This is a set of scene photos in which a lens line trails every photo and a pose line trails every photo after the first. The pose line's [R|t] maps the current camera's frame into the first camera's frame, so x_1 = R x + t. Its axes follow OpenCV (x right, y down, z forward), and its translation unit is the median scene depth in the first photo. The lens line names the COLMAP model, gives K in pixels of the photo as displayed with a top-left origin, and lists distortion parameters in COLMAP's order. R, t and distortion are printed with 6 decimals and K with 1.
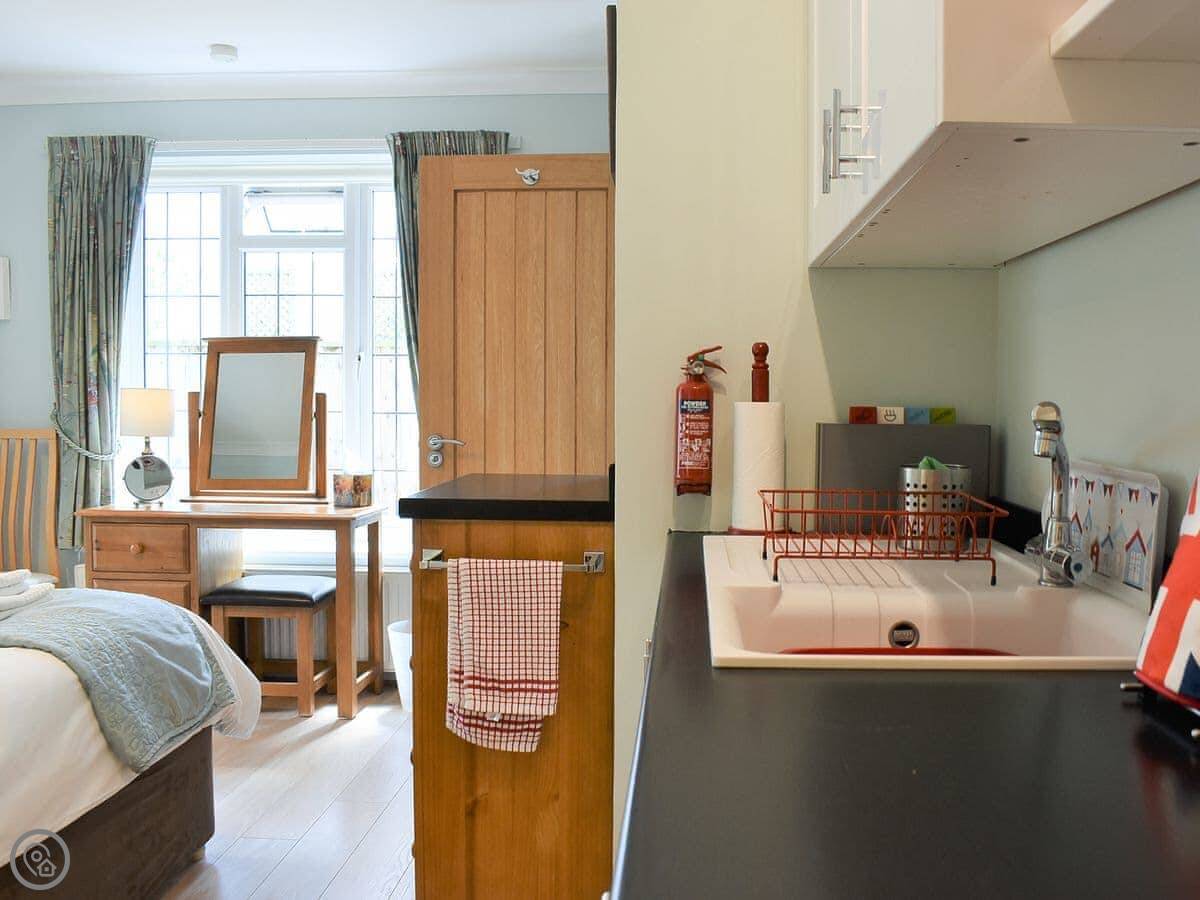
lens RADIAL K [[1084.7, 0, 677.5], [0, 1084.7, 471.5], [0, 0, 1]] dist [-0.088228, 0.006706]
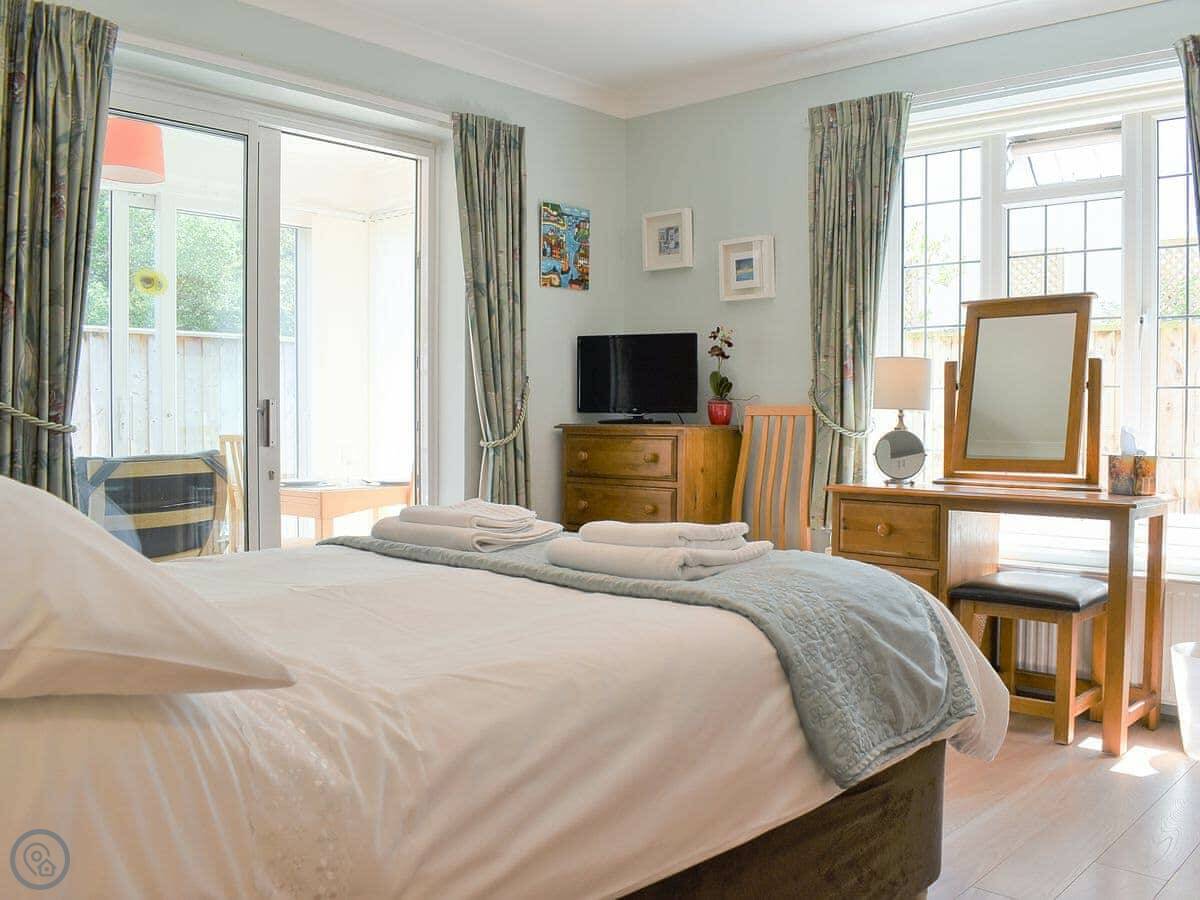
lens RADIAL K [[1084.7, 0, 668.7], [0, 1084.7, 441.6], [0, 0, 1]] dist [-0.088228, 0.006706]
pose [[0.770462, 0.008312, -0.637432, -0.056050], [-0.037734, 0.998756, -0.032584, 0.031599], [0.636368, 0.049158, 0.769817, 0.148944]]
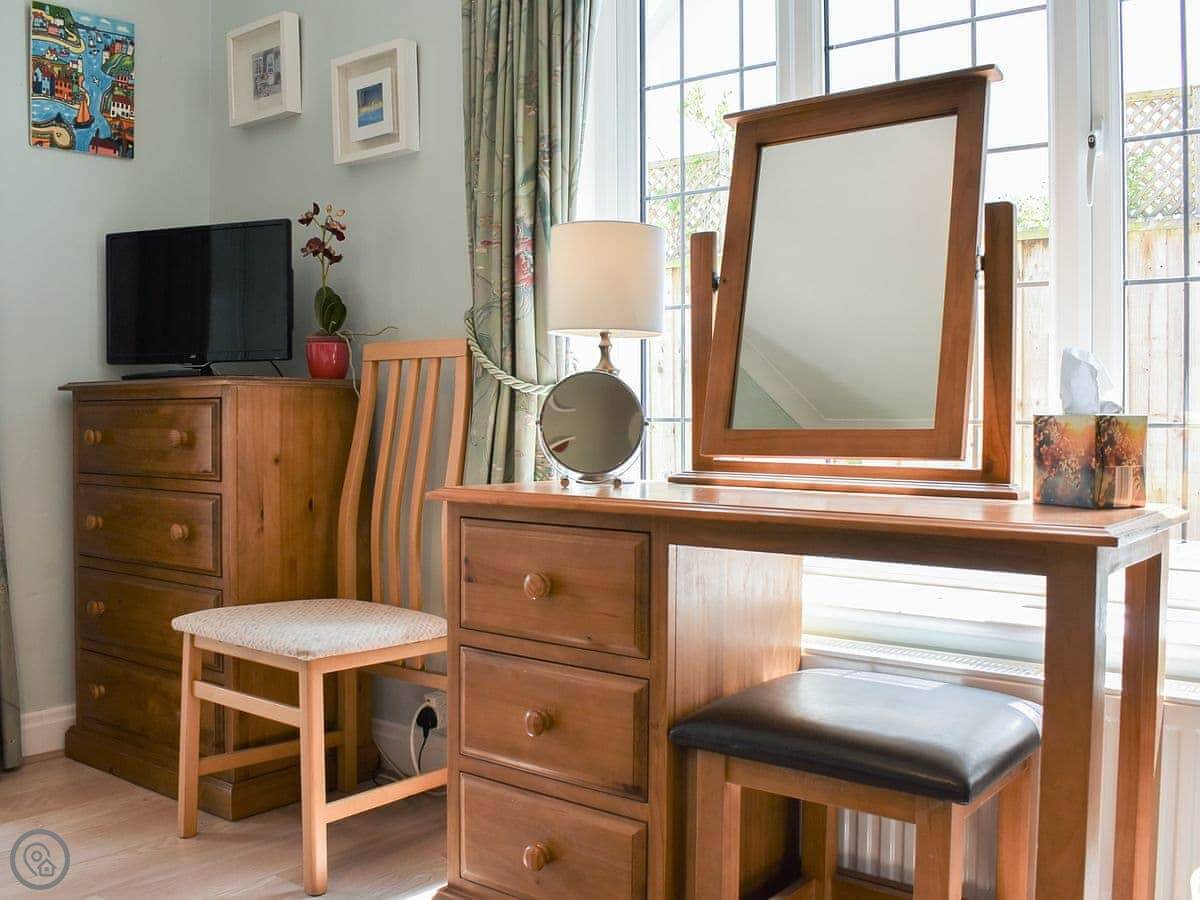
lens RADIAL K [[1084.7, 0, 594.3], [0, 1084.7, 455.0], [0, 0, 1]] dist [-0.088228, 0.006706]
pose [[0.794943, 0.012217, -0.606561, -0.218160], [-0.028004, 0.999470, -0.016571, 0.025844], [0.606037, 0.030159, 0.794864, 0.621860]]
